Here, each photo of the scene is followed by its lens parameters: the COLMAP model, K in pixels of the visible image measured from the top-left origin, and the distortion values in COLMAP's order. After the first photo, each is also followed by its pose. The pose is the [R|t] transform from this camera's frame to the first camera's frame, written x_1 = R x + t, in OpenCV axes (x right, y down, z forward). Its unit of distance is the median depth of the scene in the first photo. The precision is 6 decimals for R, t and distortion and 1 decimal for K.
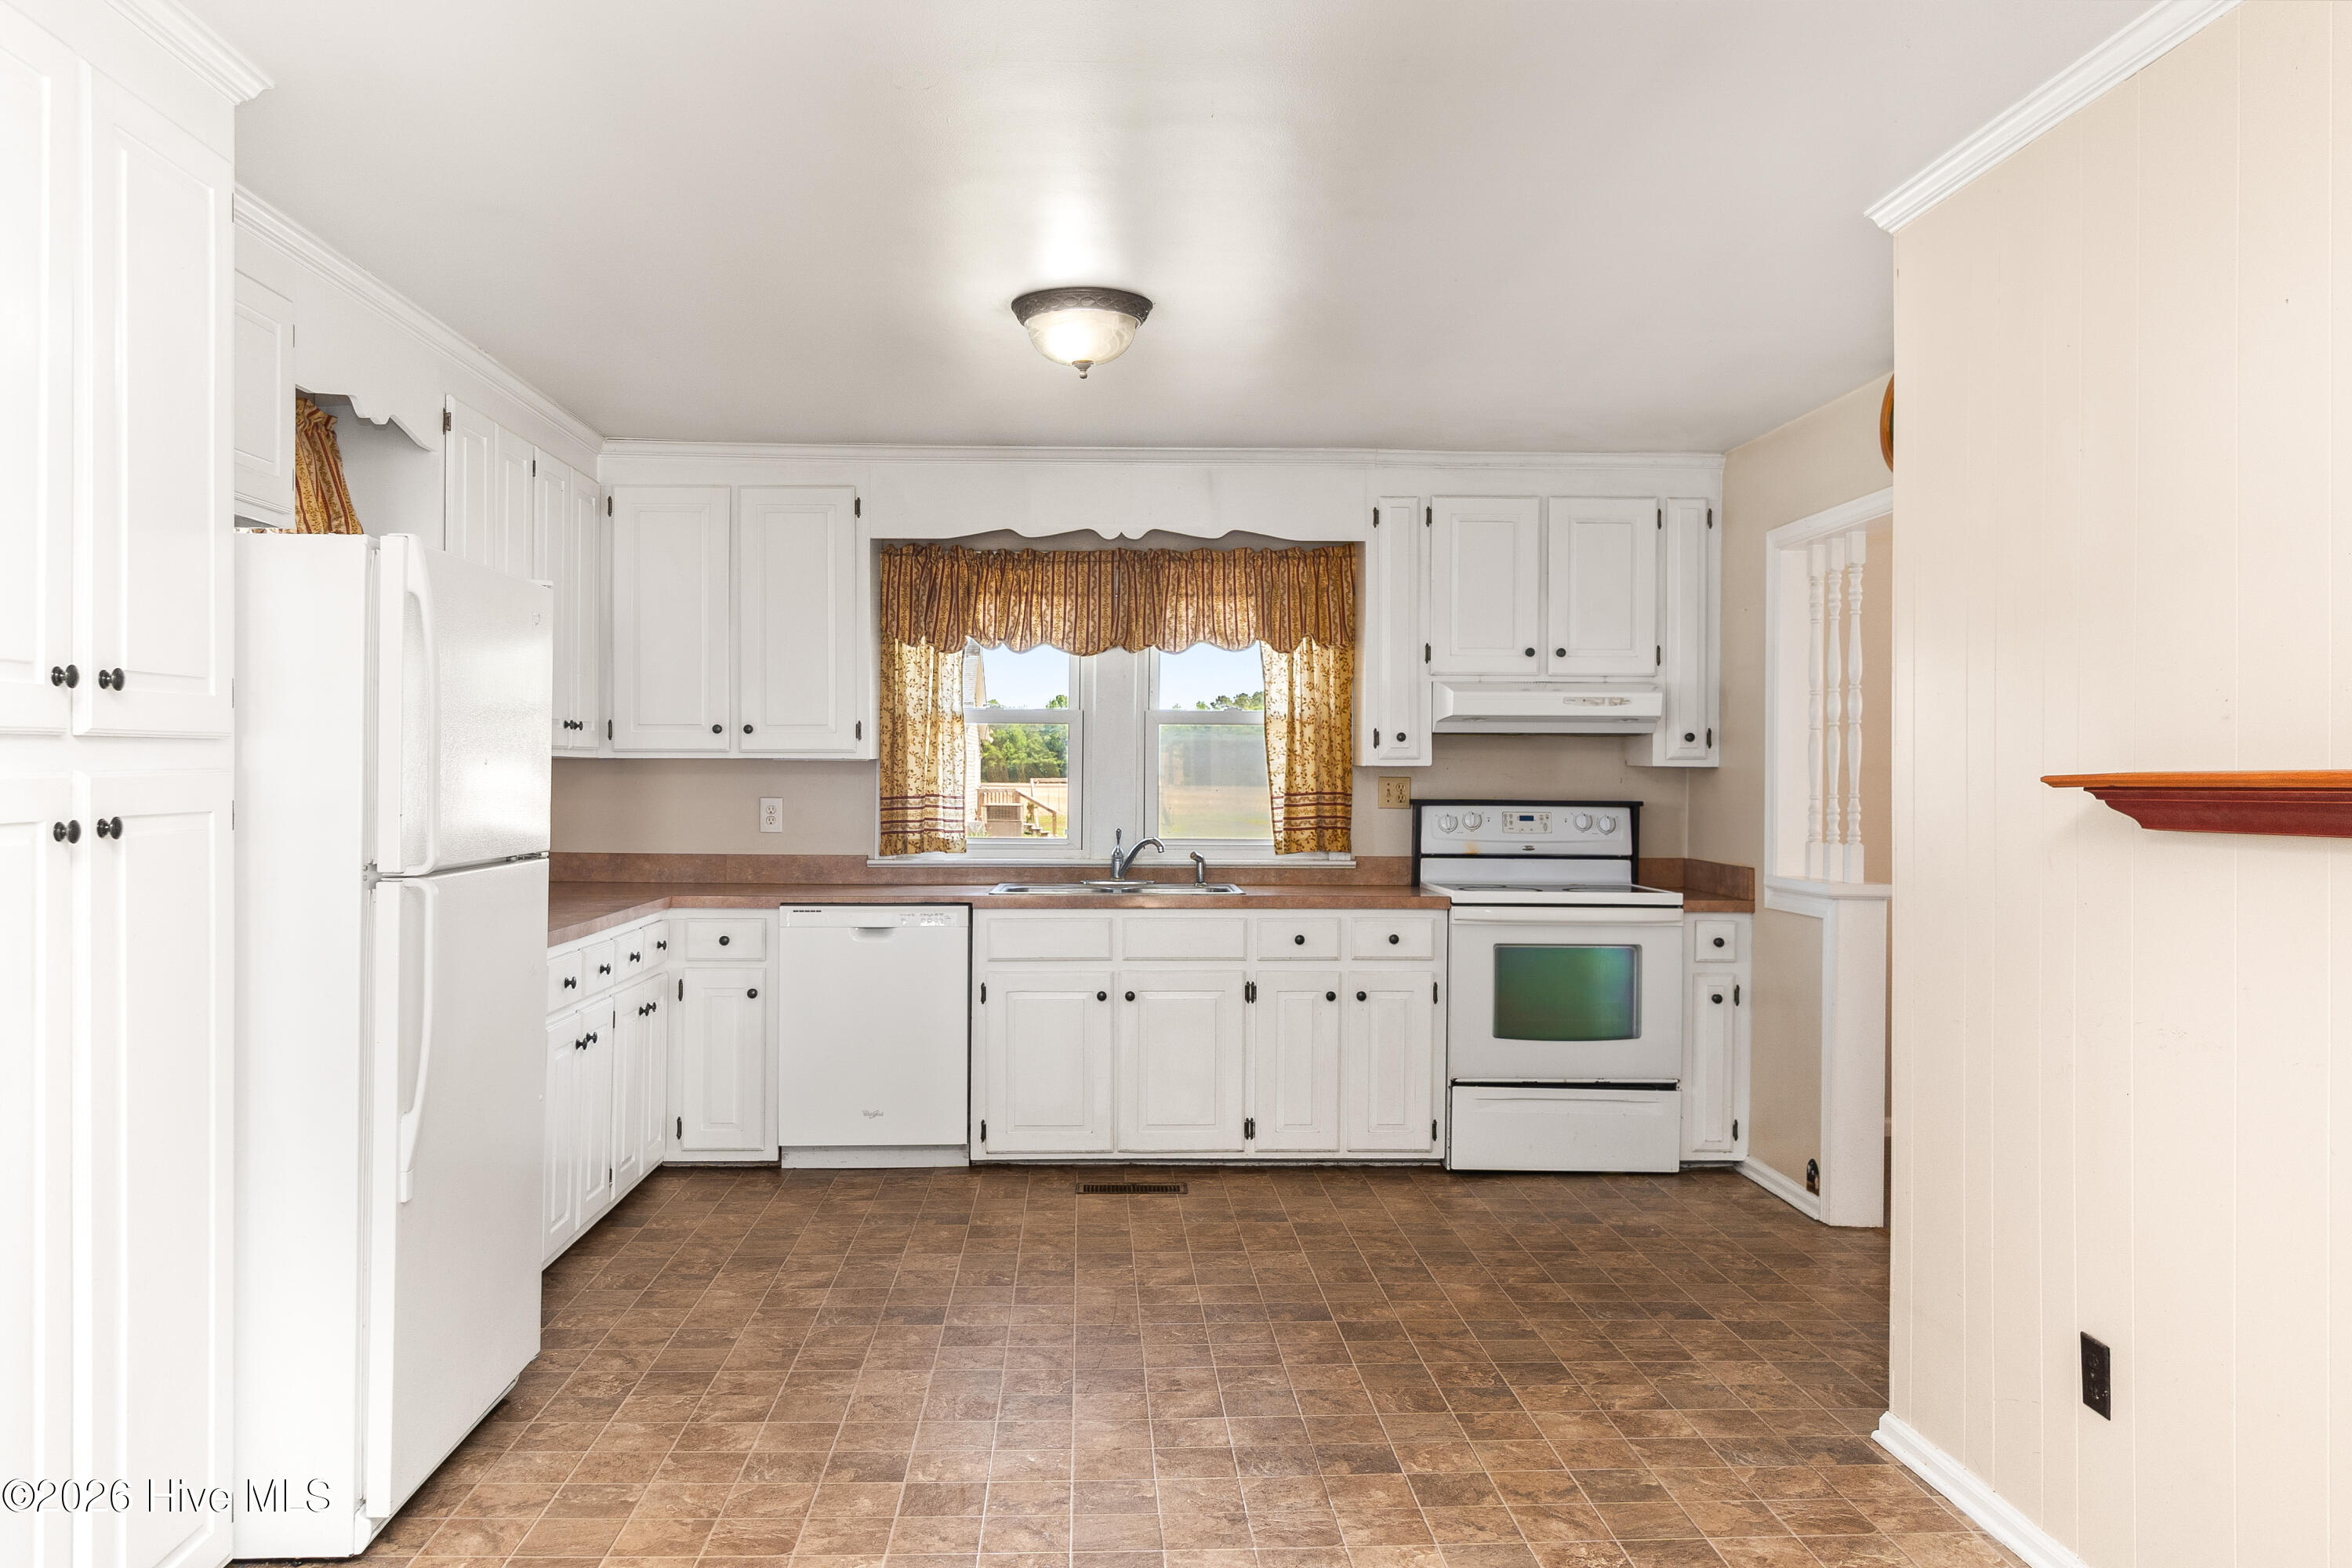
lens RADIAL K [[1812.0, 0, 1175.7], [0, 1812.0, 790.6], [0, 0, 1]] dist [-0.005231, -0.006085]
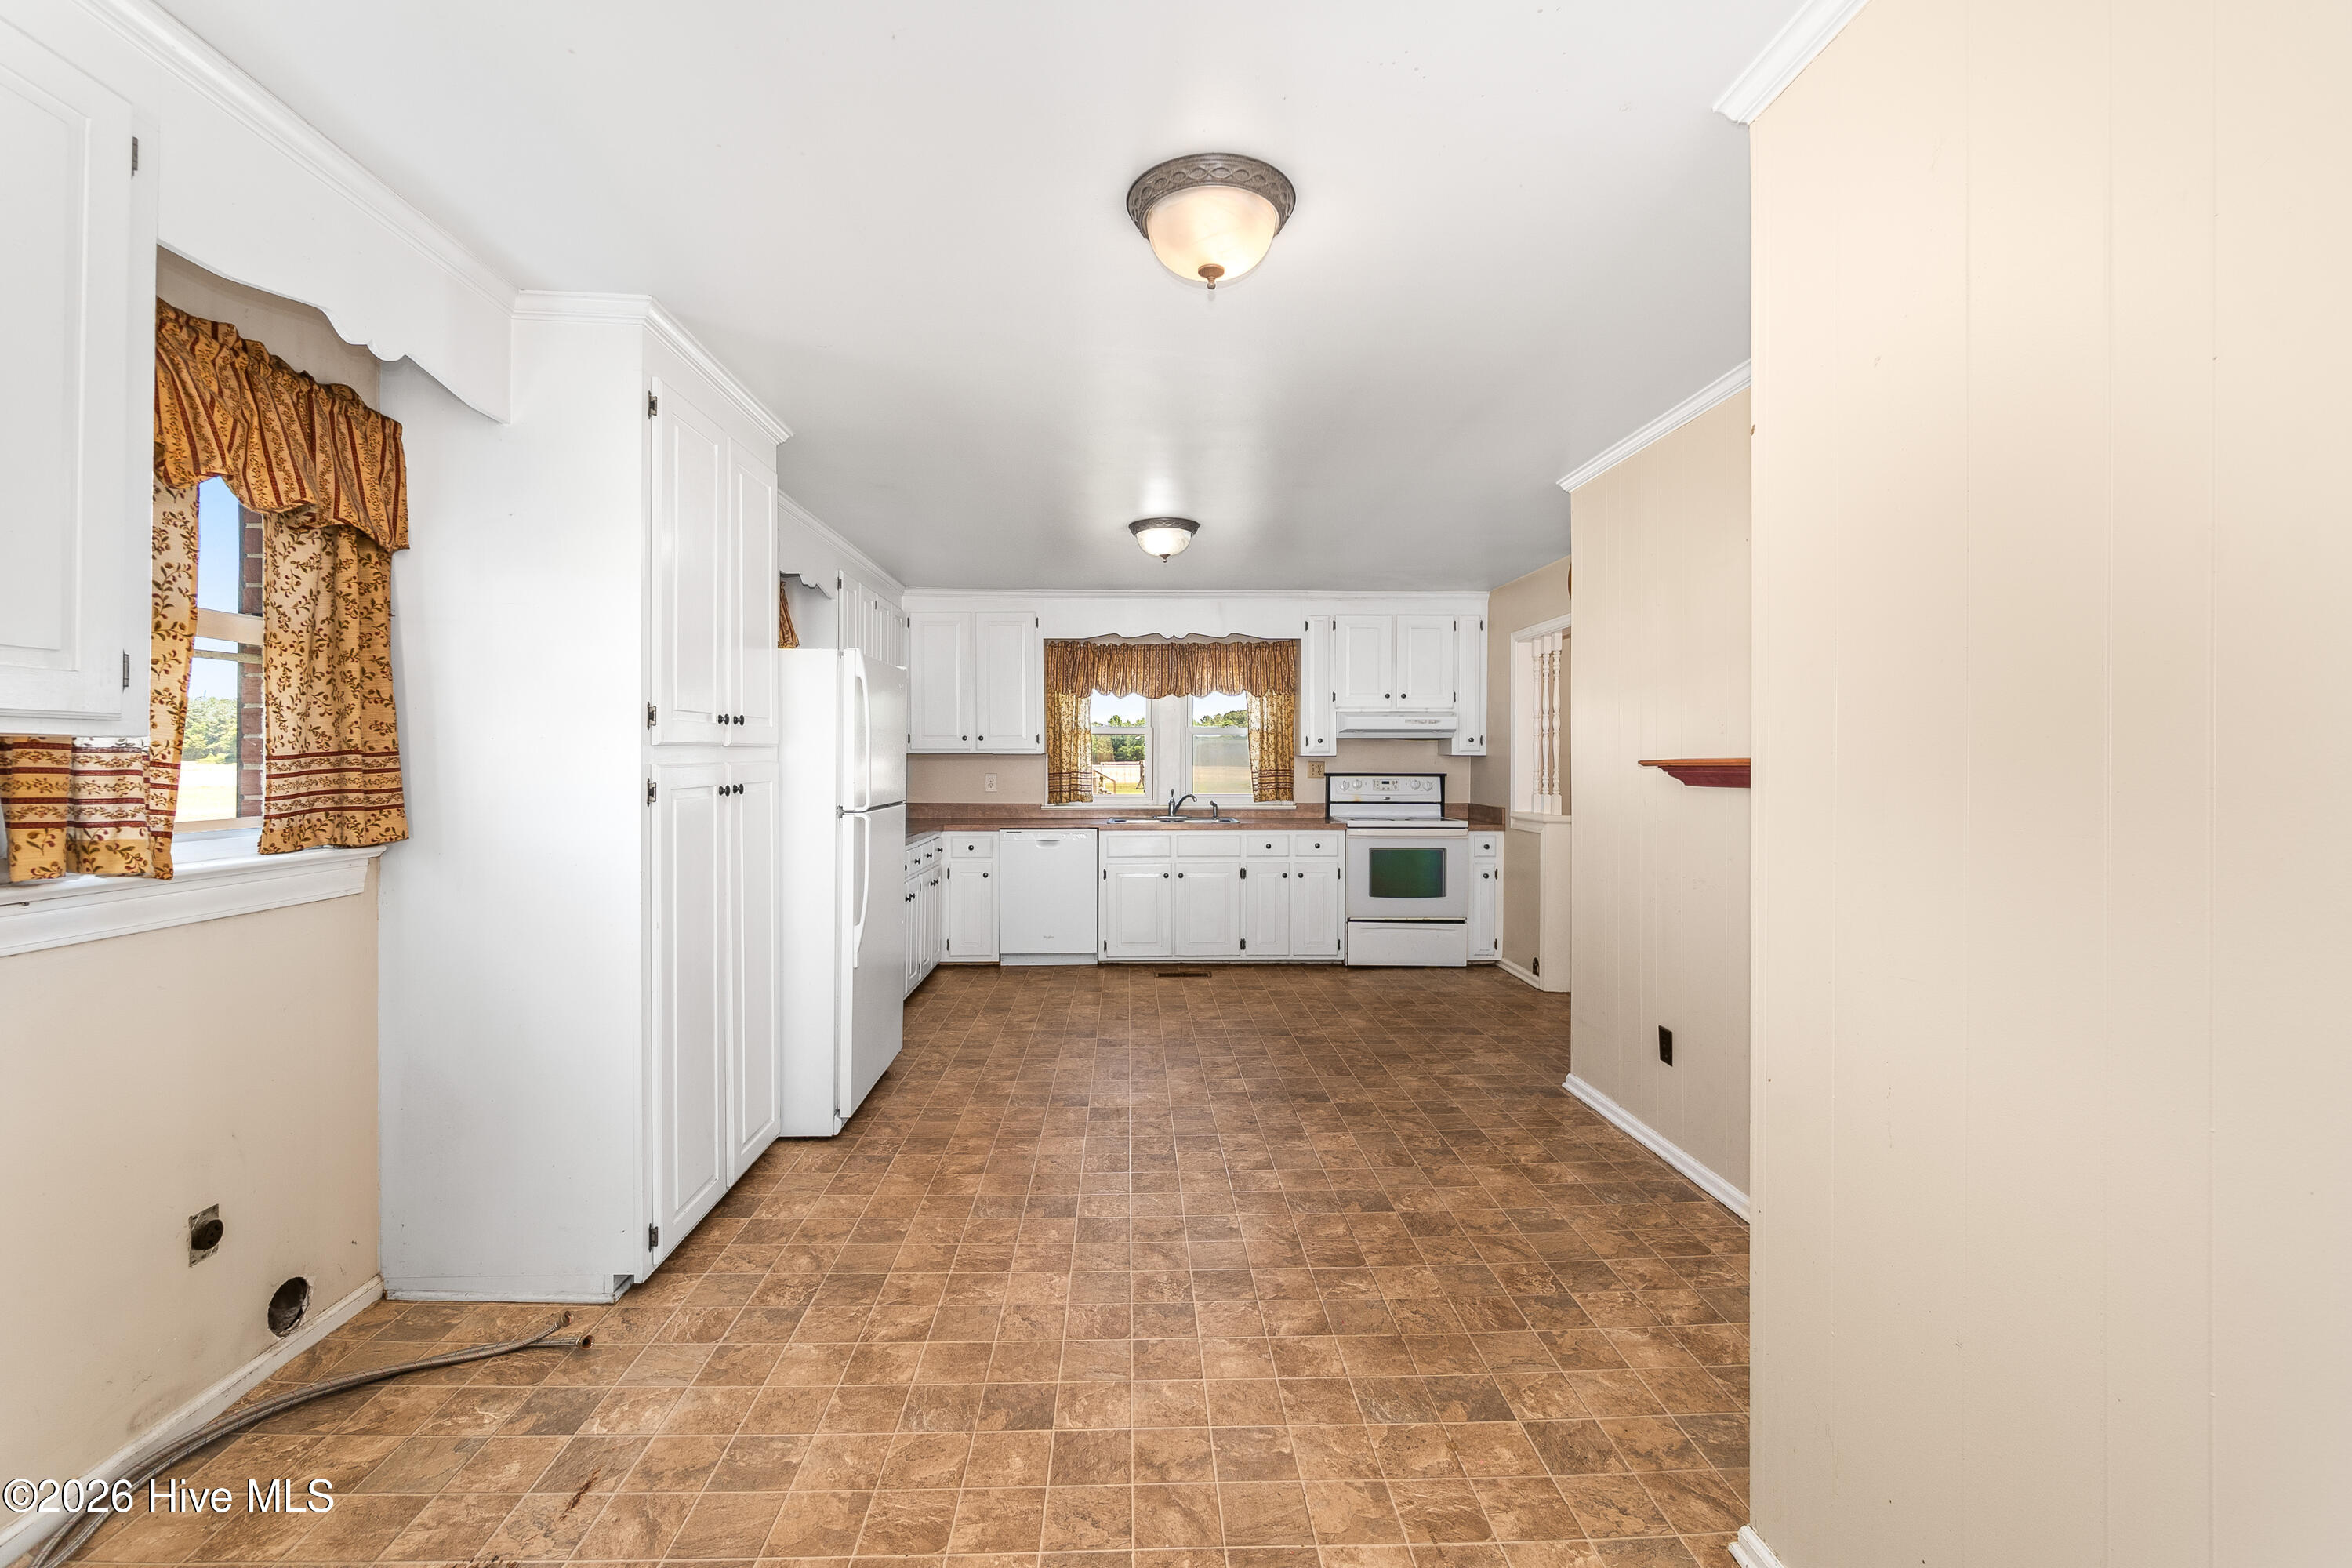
lens RADIAL K [[1030.1, 0, 1171.5], [0, 1030.1, 766.3], [0, 0, 1]] dist [0.000758, 0.000062]
pose [[0.999963, -0.004325, -0.007378, -0.034318], [0.004309, 0.999988, -0.002273, -0.000703], [0.007388, 0.002242, 0.999970, -0.126288]]
